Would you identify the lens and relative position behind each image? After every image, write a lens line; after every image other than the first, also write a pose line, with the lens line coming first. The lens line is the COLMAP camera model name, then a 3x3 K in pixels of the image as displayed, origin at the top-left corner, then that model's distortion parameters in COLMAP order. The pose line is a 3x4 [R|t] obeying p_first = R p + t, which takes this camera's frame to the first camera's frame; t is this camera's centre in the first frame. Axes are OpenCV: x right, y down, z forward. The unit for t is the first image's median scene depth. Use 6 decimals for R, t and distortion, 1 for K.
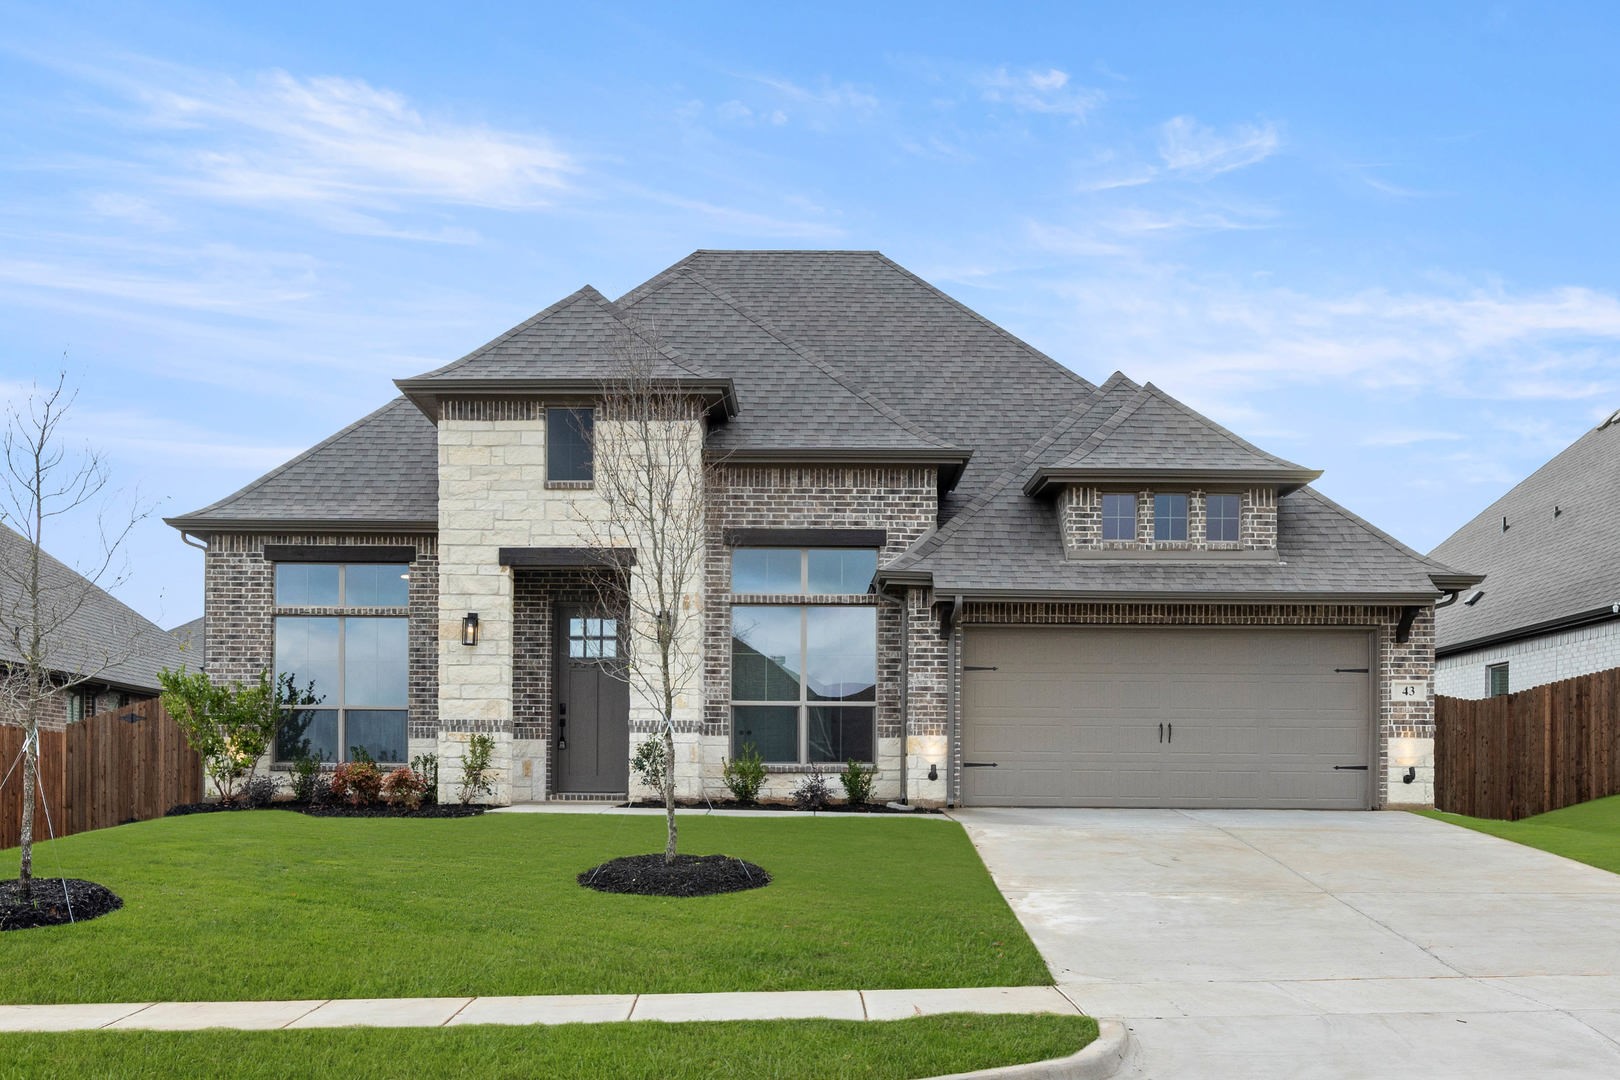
lens RADIAL K [[1123.3, 0, 810.0], [0, 1123.3, 540.0], [0, 0, 1]] dist [0.003556, 0.002274]
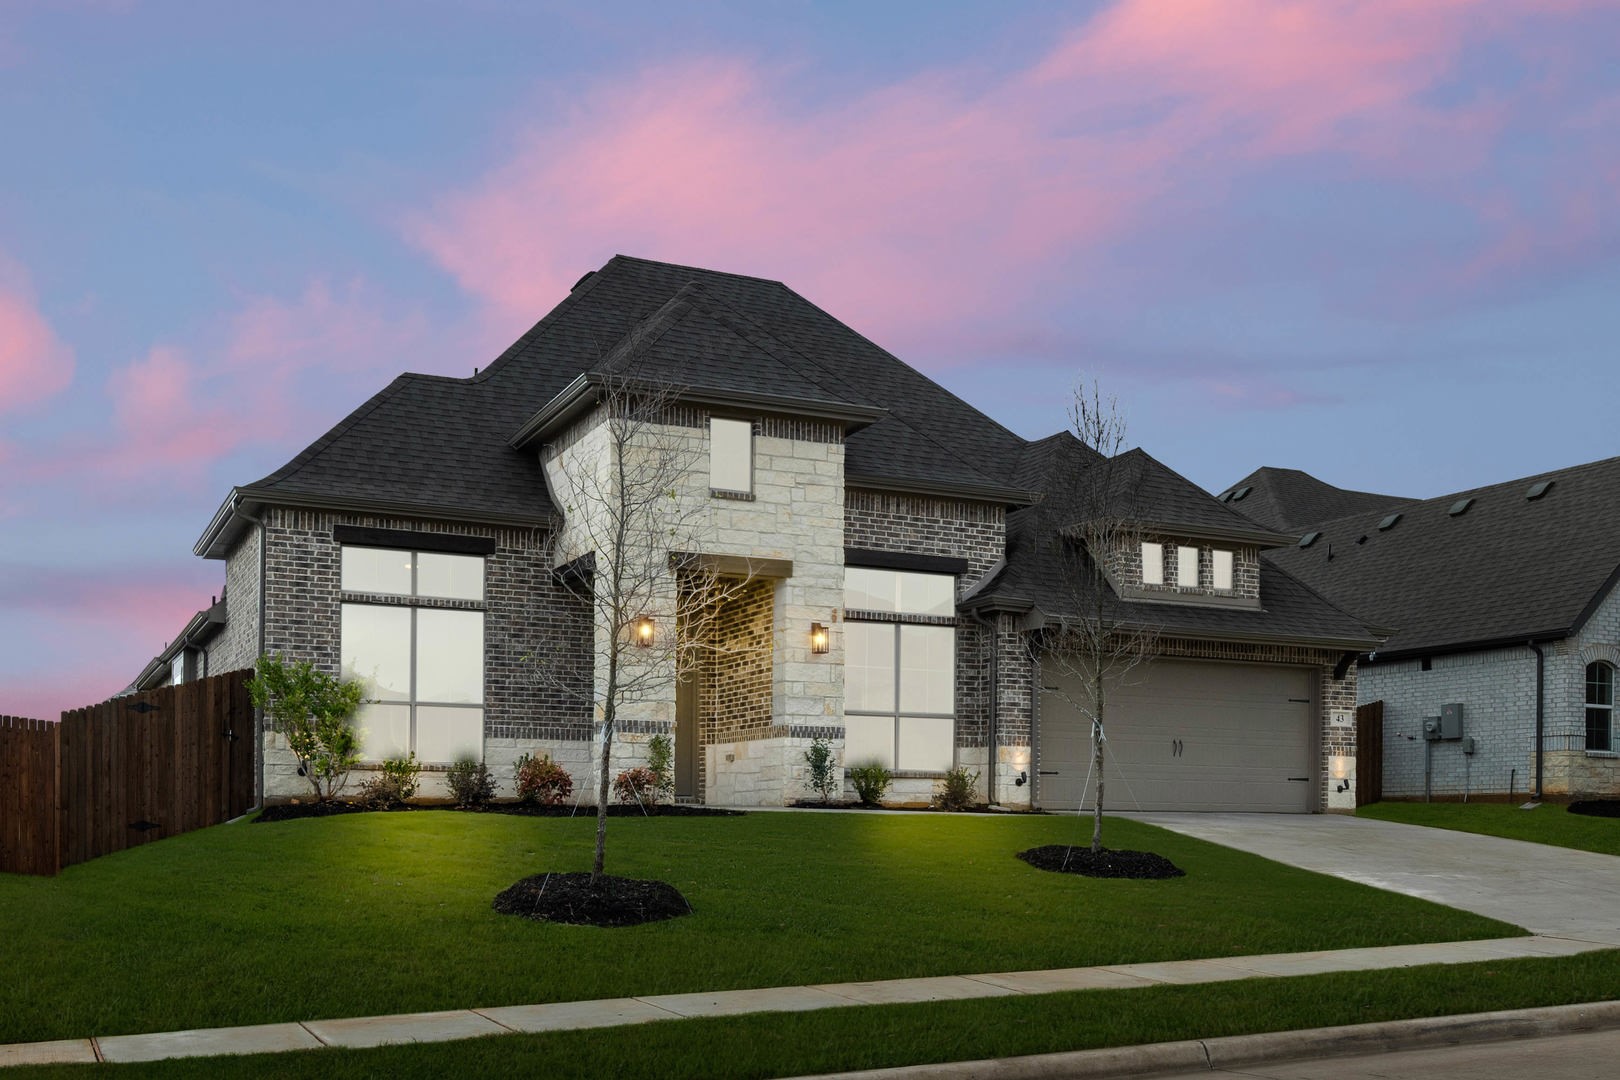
lens RADIAL K [[1118.4, 0, 809.8], [0, 1118.4, 555.1], [0, 0, 1]] dist [0.006853, 0.000861]
pose [[0.945643, 0.074911, 0.316461, -0.425268], [-0.075514, 0.997091, -0.010375, 0.010058], [-0.316317, -0.014087, 0.948549, 0.006154]]
